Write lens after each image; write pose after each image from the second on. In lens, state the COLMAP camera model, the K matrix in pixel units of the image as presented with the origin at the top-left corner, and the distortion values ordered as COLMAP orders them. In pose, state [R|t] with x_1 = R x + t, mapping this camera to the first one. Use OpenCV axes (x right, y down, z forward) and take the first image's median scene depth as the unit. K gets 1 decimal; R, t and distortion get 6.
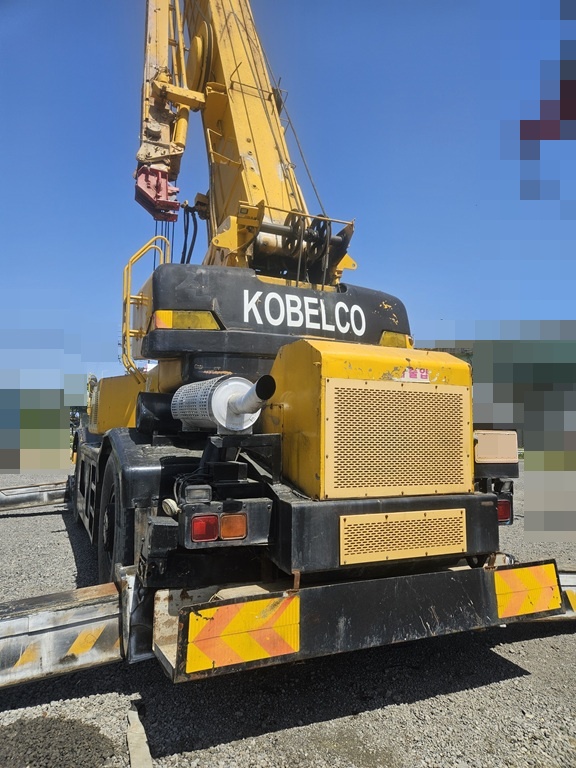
lens RADIAL K [[528.9, 0, 286.8], [0, 528.9, 371.7], [0, 0, 1]] dist [0.088057, -0.069272]
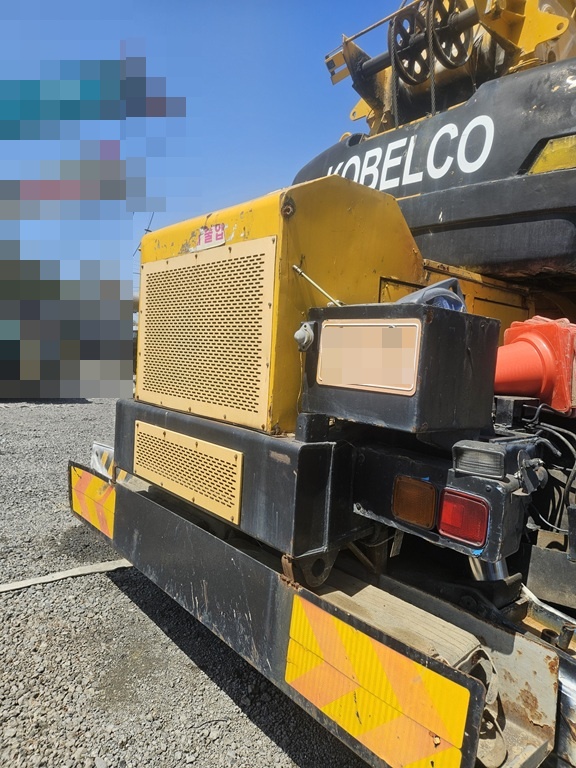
lens RADIAL K [[528.9, 0, 286.8], [0, 528.9, 371.7], [0, 0, 1]] dist [0.088057, -0.069272]
pose [[0.238571, 0.034795, -0.970502, 0.882999], [0.053501, 0.997369, 0.048910, 0.140742], [0.969650, -0.063592, 0.236082, 0.905255]]
